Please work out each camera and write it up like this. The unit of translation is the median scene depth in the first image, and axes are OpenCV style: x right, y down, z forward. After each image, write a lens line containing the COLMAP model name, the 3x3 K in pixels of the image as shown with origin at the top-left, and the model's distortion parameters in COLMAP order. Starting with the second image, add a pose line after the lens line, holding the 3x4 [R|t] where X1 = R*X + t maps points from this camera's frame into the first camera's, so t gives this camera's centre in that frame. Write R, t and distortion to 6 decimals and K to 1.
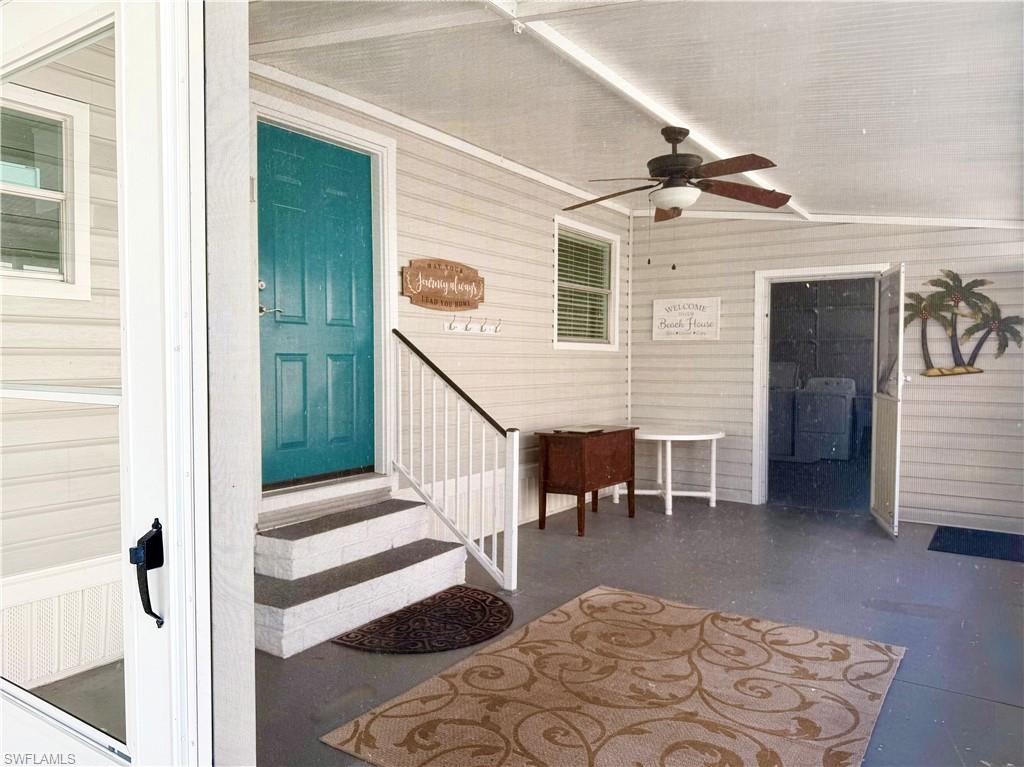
lens RADIAL K [[719.2, 0, 513.3], [0, 719.2, 384.7], [0, 0, 1]] dist [0.023673, -0.000497]
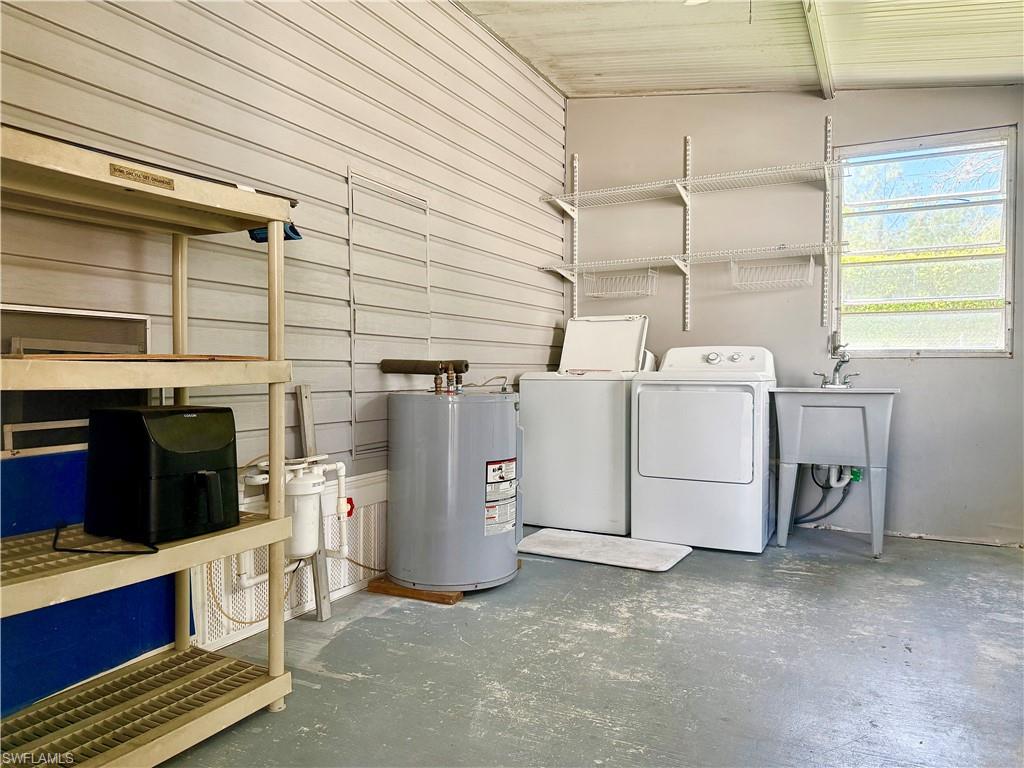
lens RADIAL K [[719.2, 0, 511.8], [0, 719.2, 382.8], [0, 0, 1]] dist [0.023673, -0.000497]
pose [[0.993058, -0.002006, 0.117605, 0.277971], [0.004072, 0.999842, -0.017331, 0.019095], [-0.117552, 0.017689, 0.992909, 0.612083]]
